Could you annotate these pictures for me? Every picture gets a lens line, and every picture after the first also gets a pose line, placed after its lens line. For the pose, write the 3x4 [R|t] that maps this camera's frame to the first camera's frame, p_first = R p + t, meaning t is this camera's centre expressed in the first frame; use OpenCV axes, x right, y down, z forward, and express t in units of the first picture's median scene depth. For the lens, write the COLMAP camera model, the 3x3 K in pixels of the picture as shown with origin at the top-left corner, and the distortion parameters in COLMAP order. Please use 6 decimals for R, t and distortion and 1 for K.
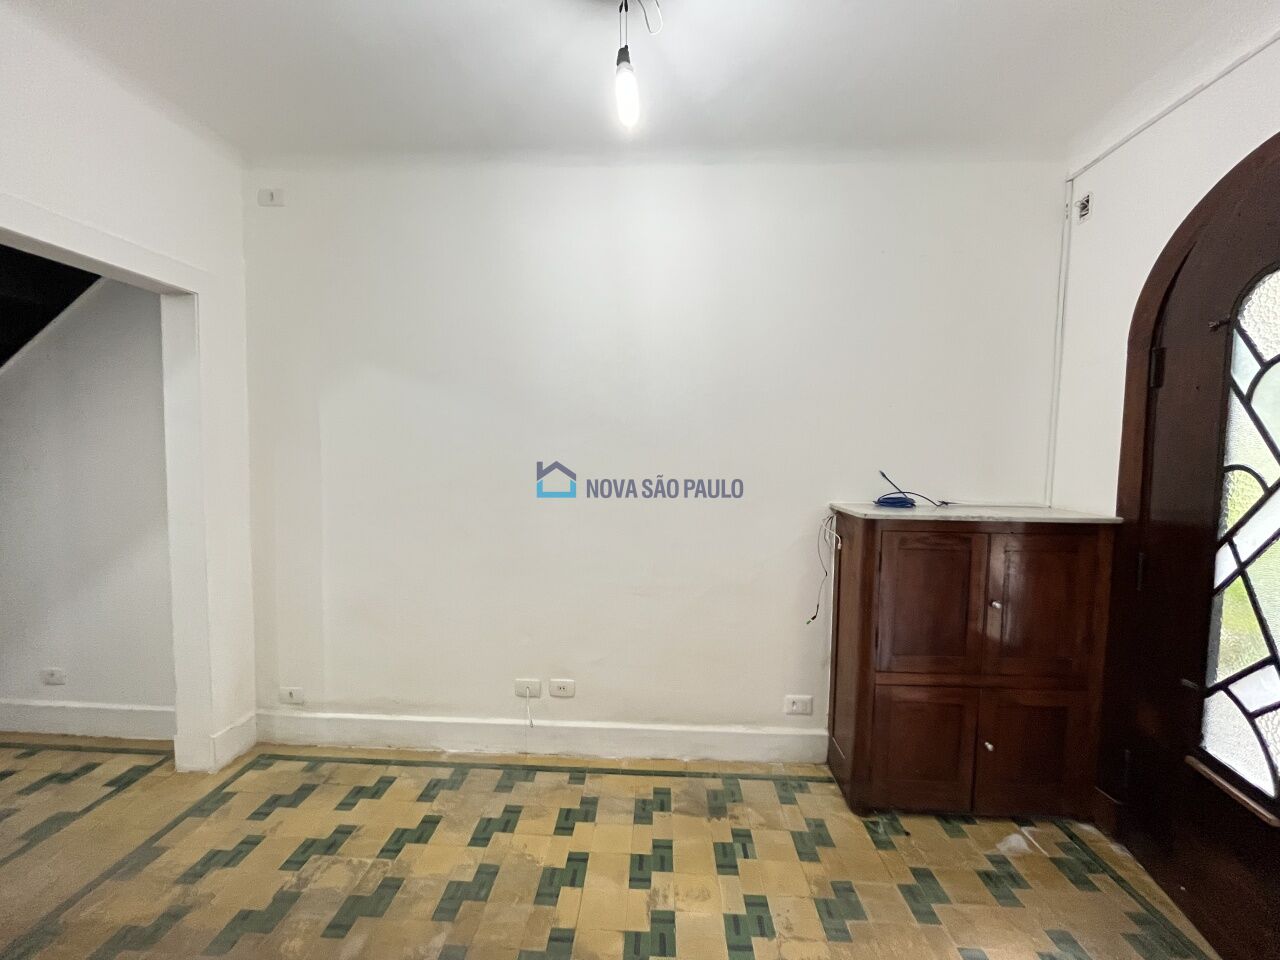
lens RADIAL K [[517.7, 0, 641.1], [0, 517.7, 480.7], [0, 0, 1]] dist [-0.003508, -0.000270]
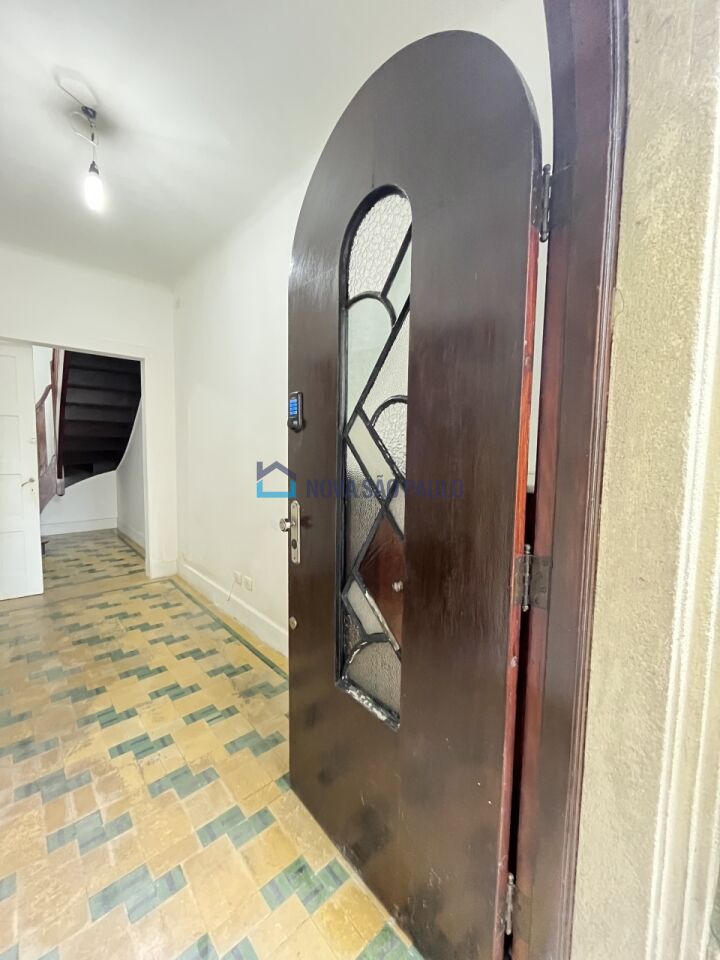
lens RADIAL K [[388.3, 0, 361.5], [0, 388.3, 479.3], [0, 0, 1]] dist [-0.003508, -0.000270]
pose [[0.704989, 0.056246, -0.706984, 1.063699], [-0.048561, 0.998339, 0.031001, 0.059541], [0.707554, 0.012476, 0.706550, 0.533033]]
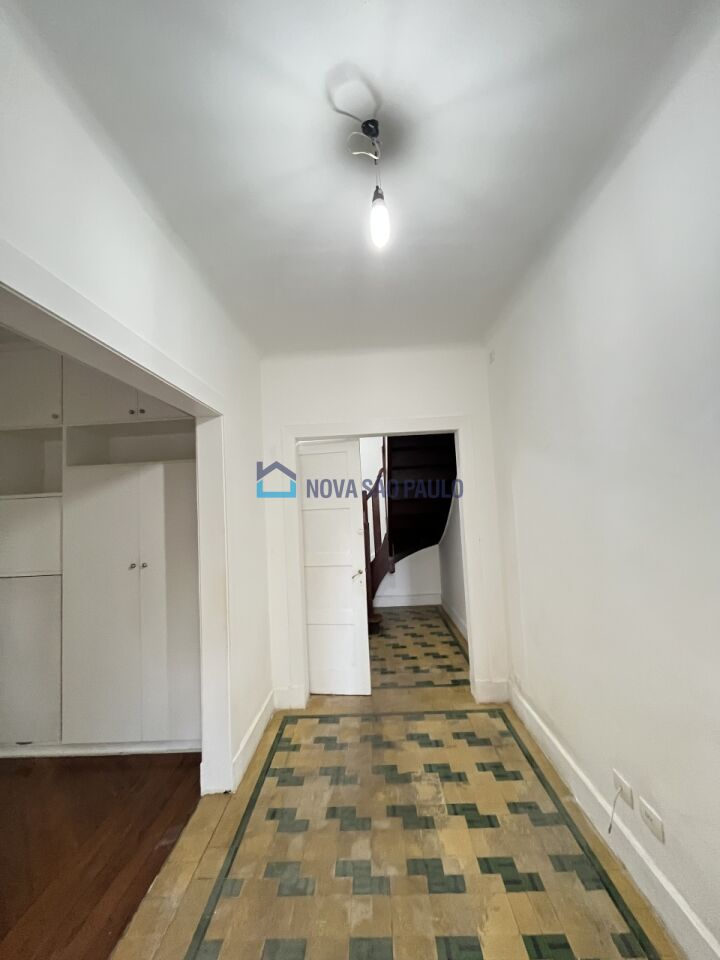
lens RADIAL K [[388.3, 0, 358.4], [0, 388.3, 479.5], [0, 0, 1]] dist [-0.003508, -0.000270]
pose [[0.004515, -0.077238, -0.997002, 0.571246], [-0.006715, 0.996988, -0.077267, -0.074217], [0.999967, 0.007044, 0.003983, 0.683566]]
